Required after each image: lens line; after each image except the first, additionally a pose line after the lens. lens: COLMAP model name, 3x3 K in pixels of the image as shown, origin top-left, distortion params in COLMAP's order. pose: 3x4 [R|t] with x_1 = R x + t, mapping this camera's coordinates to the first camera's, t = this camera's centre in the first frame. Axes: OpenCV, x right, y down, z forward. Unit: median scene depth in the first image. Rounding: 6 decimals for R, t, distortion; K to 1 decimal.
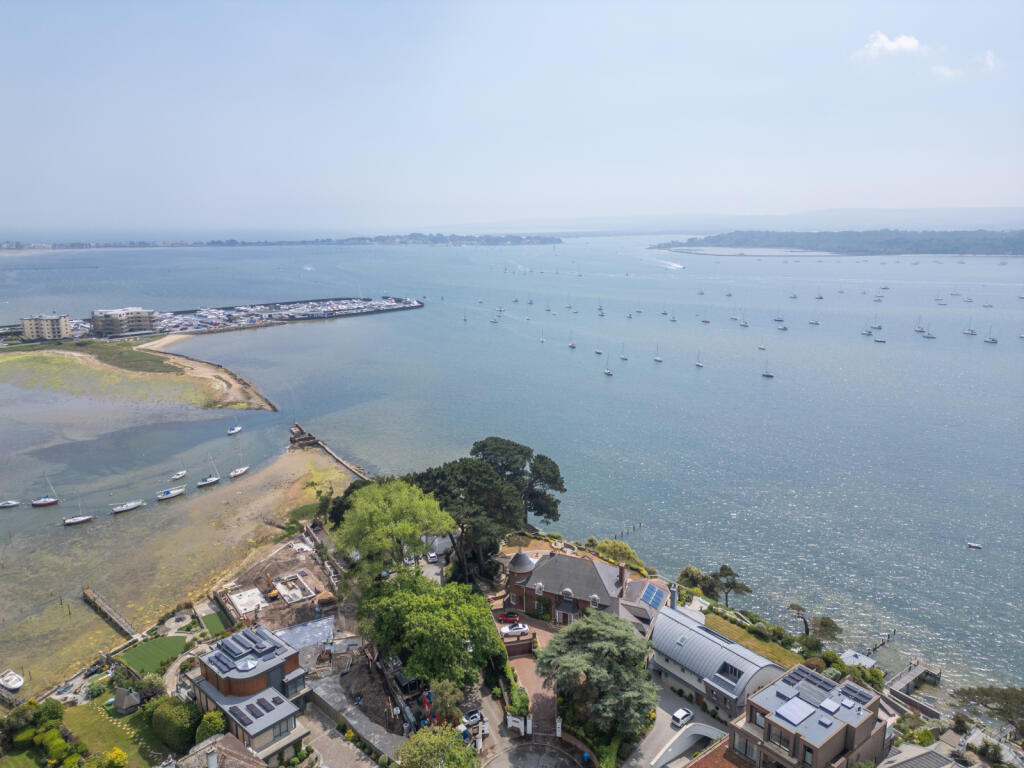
lens RADIAL K [[713.6, 0, 515.3], [0, 713.6, 384.1], [0, 0, 1]] dist [0.104020, -0.104581]
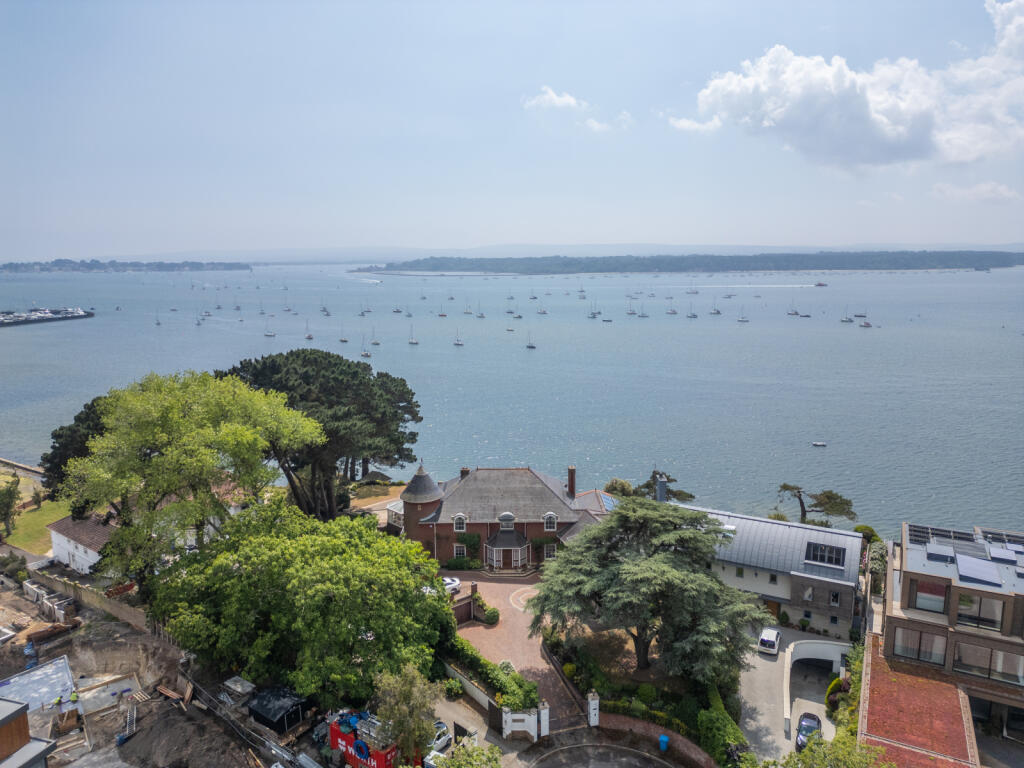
lens RADIAL K [[713.6, 0, 515.3], [0, 713.6, 384.1], [0, 0, 1]] dist [0.104020, -0.104581]
pose [[0.912938, -0.077003, 0.400767, -0.154695], [0.096875, 0.994858, -0.029528, 0.174796], [-0.396433, 0.065781, 0.915704, 0.369668]]
